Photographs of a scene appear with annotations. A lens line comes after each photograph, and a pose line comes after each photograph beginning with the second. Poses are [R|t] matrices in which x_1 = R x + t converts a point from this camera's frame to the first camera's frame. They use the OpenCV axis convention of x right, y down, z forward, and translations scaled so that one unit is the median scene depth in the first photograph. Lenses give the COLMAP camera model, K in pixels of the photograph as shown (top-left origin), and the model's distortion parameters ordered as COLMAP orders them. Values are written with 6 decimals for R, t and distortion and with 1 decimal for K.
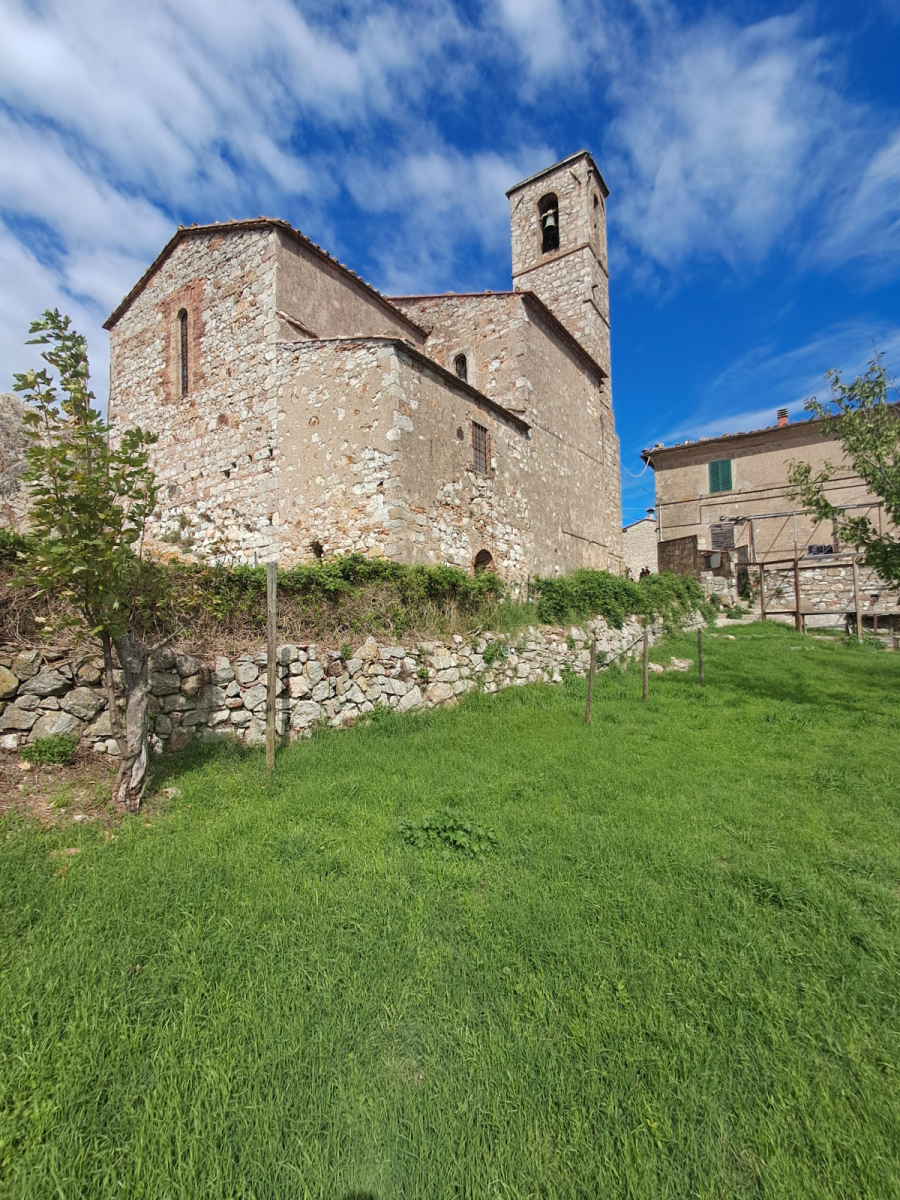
lens RADIAL K [[544.2, 0, 435.4], [0, 544.2, 606.0], [0, 0, 1]] dist [0.008365, -0.005166]
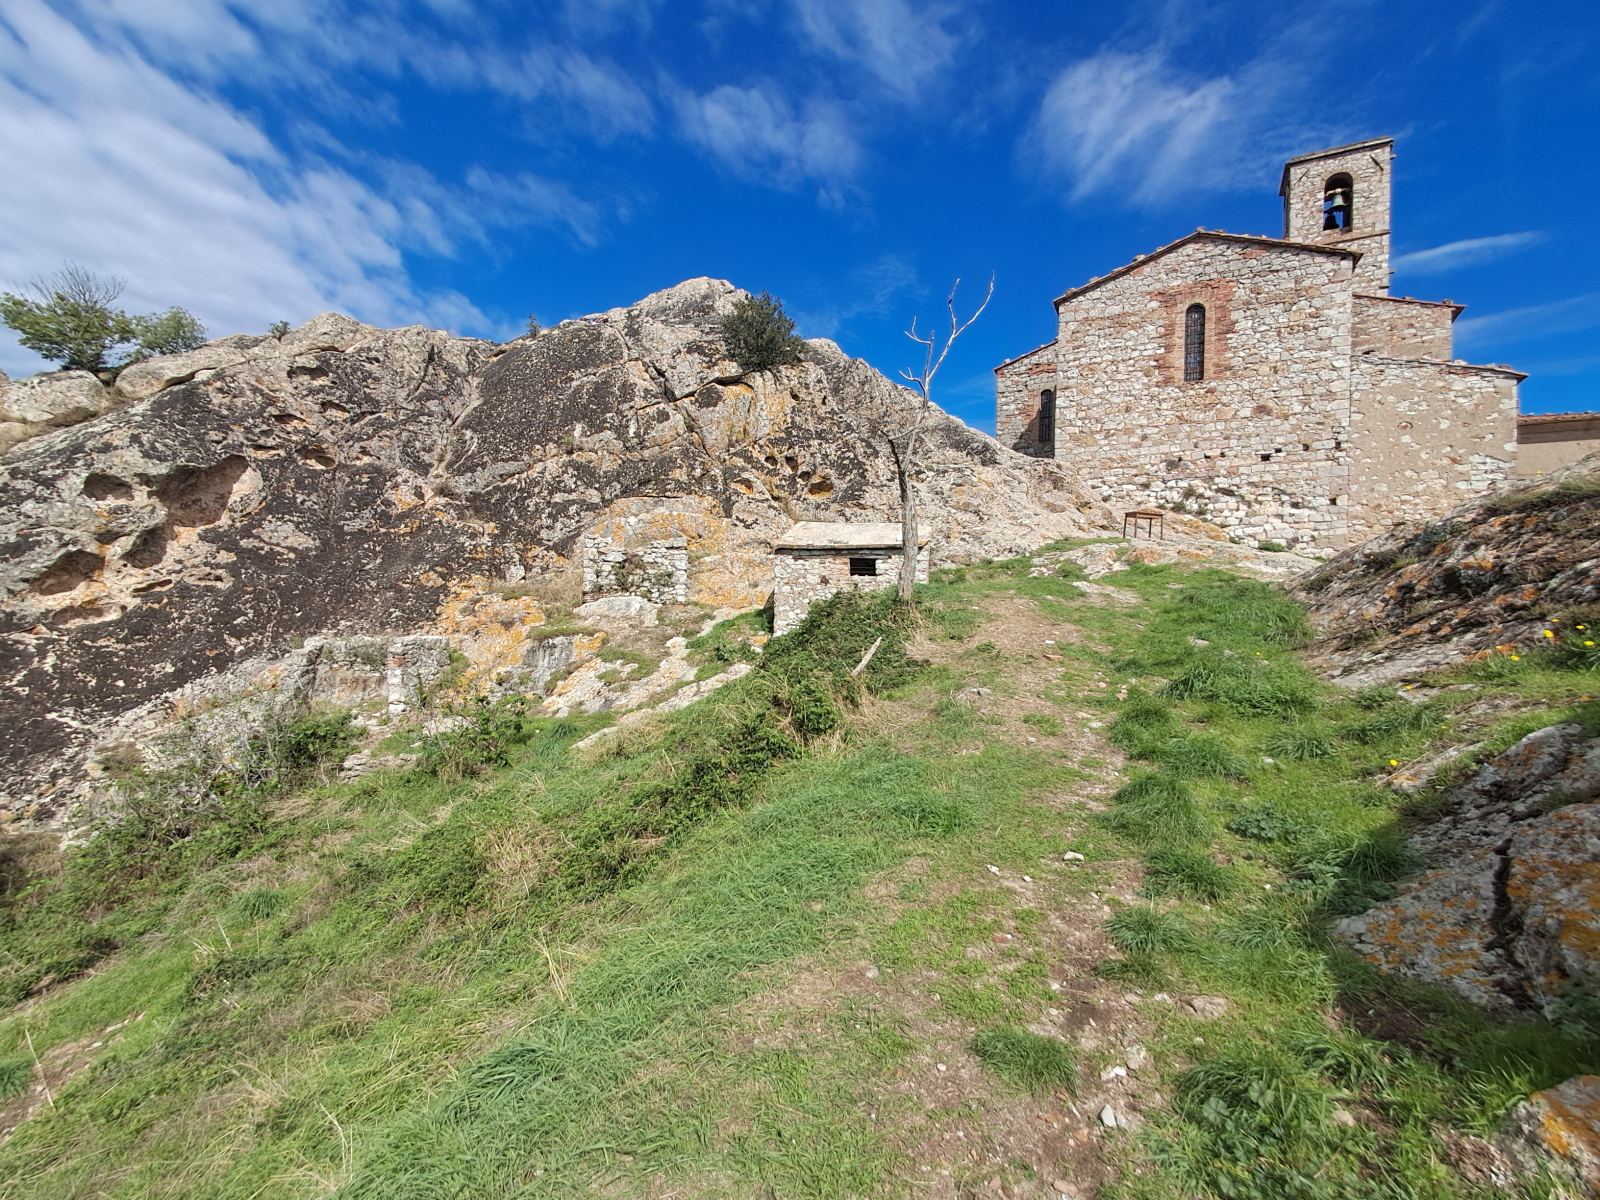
lens RADIAL K [[725.6, 0, 800.2], [0, 725.6, 598.8], [0, 0, 1]] dist [0.008365, -0.005166]
pose [[0.995393, 0.041494, 0.086434, -1.420610], [-0.044152, 0.998602, 0.029074, 0.057028], [-0.085106, -0.032757, 0.995833, -0.455822]]
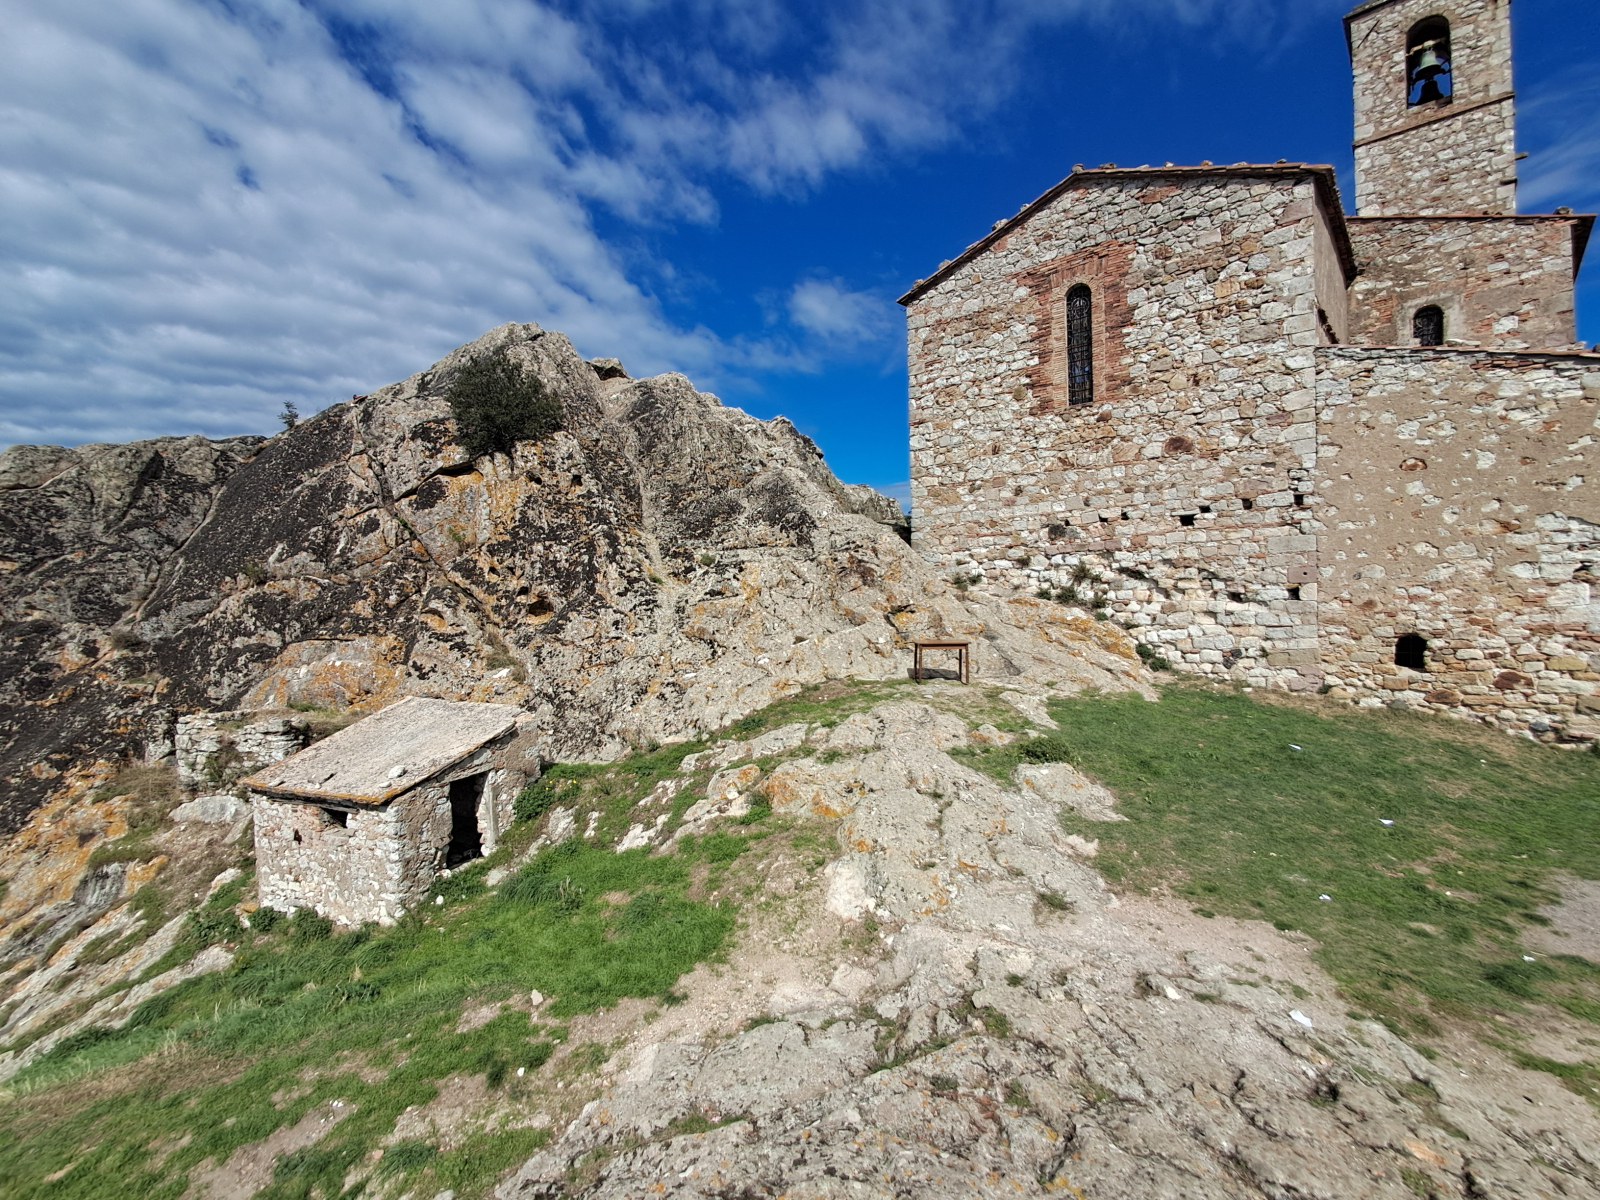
lens RADIAL K [[725.6, 0, 789.0], [0, 725.6, 602.4], [0, 0, 1]] dist [0.008365, -0.005166]
pose [[0.990515, -0.011880, -0.136889, -0.741652], [0.021946, 0.997144, 0.072263, -0.202502], [0.135639, -0.074582, 0.987947, -0.053026]]
